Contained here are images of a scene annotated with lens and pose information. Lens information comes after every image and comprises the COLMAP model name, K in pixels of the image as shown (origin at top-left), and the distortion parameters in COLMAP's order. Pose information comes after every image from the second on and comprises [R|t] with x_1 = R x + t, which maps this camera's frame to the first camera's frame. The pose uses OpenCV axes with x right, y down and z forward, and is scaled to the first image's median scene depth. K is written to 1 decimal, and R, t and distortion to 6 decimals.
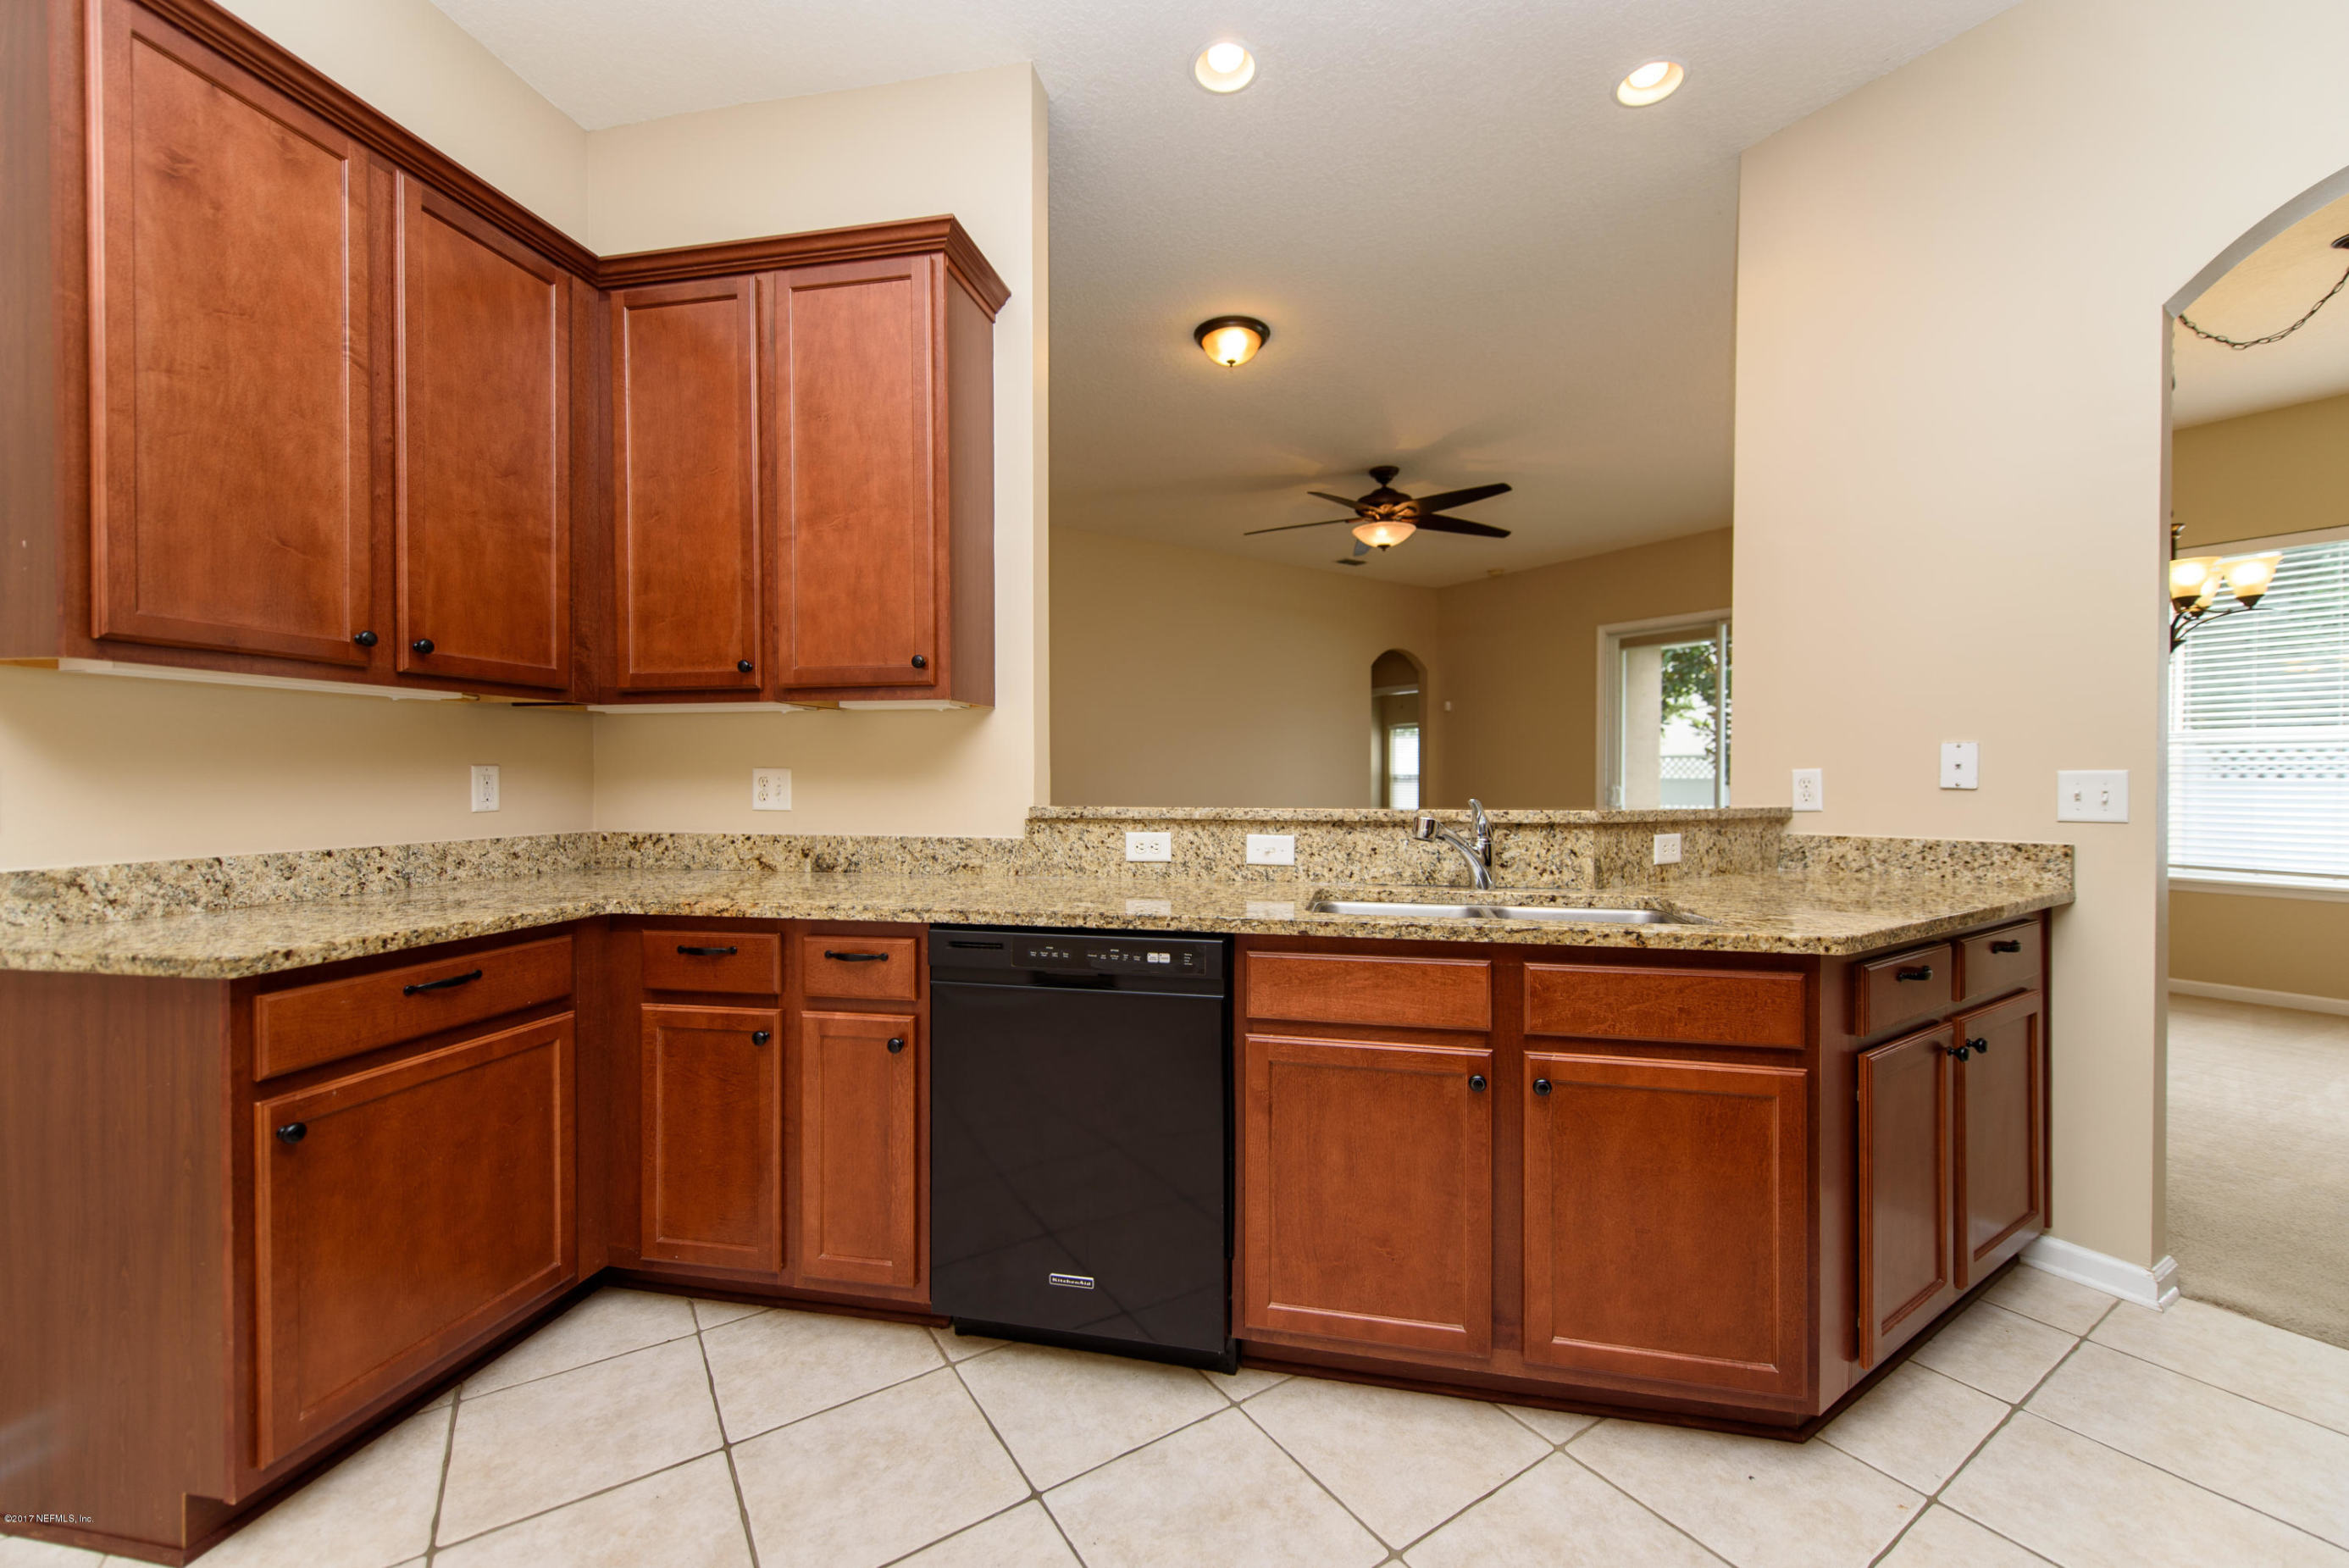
lens RADIAL K [[932.5, 0, 1174.5], [0, 932.5, 784.0], [0, 0, 1]] dist [0.005269, -0.000272]
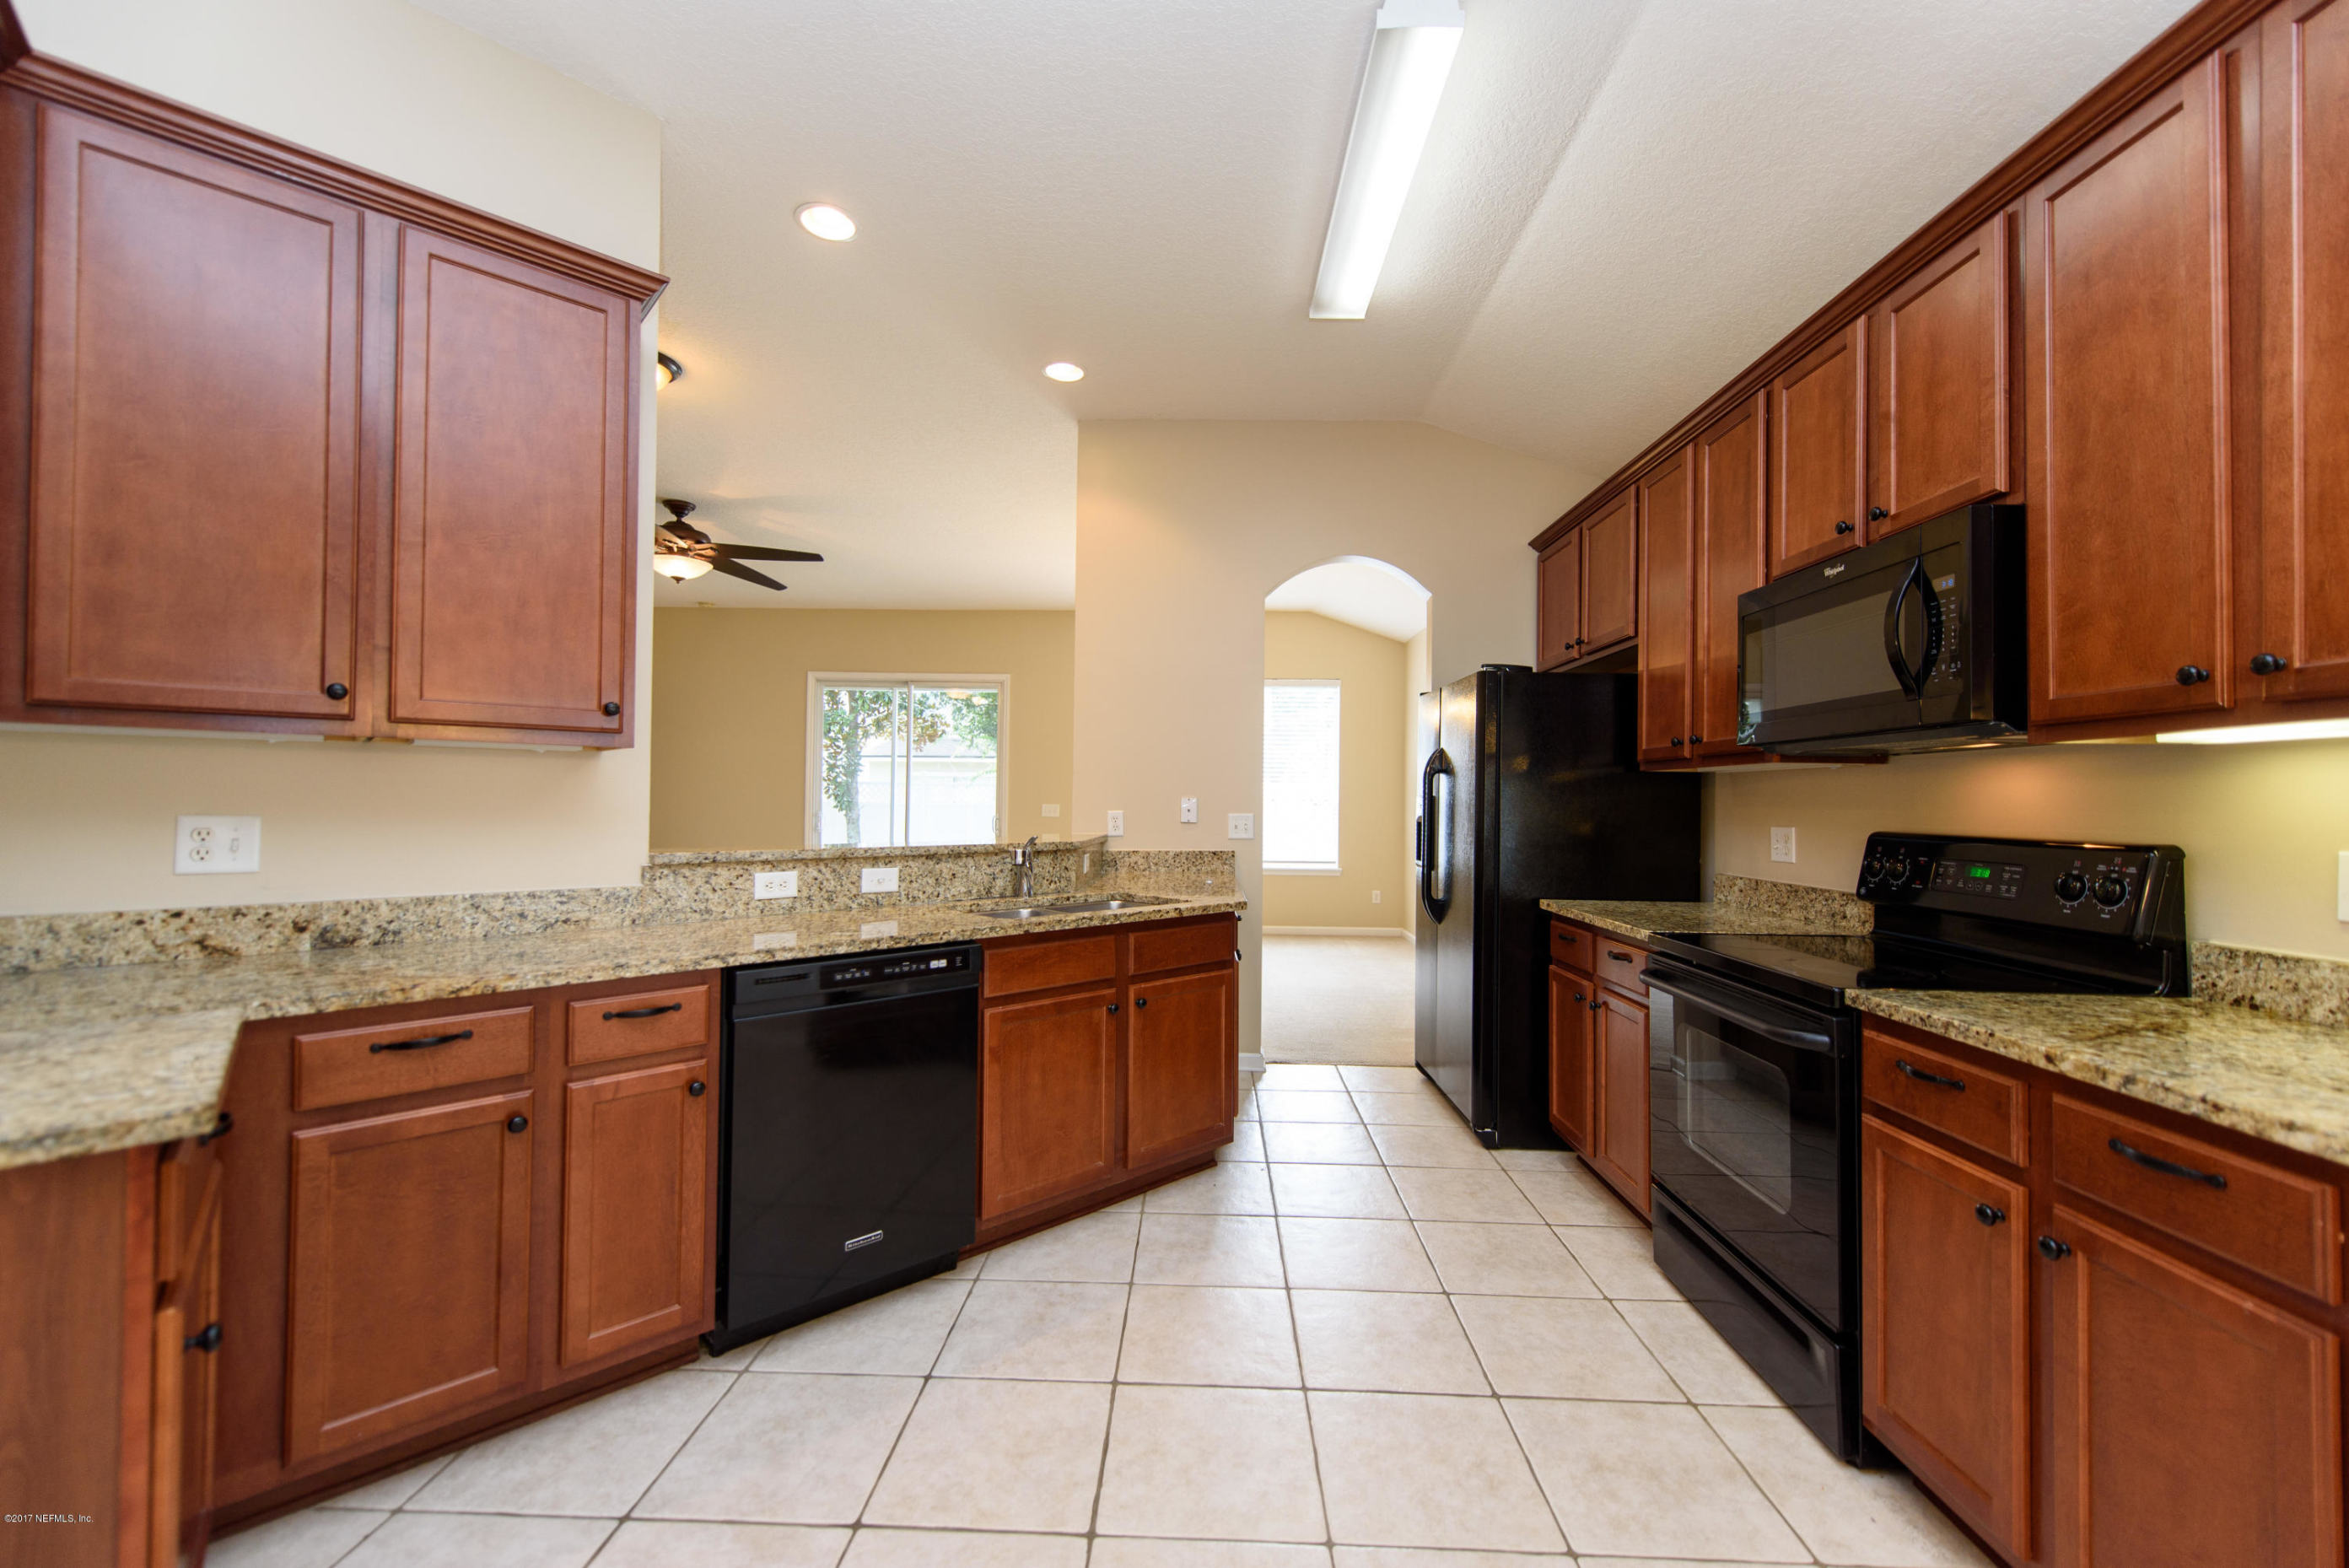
lens RADIAL K [[932.5, 0, 1174.5], [0, 932.5, 784.0], [0, 0, 1]] dist [0.005269, -0.000272]
pose [[0.574034, 0.019158, 0.818608, -0.703266], [-0.002812, 0.999766, -0.021426, -0.032573], [-0.818827, 0.009998, 0.573953, -0.033976]]
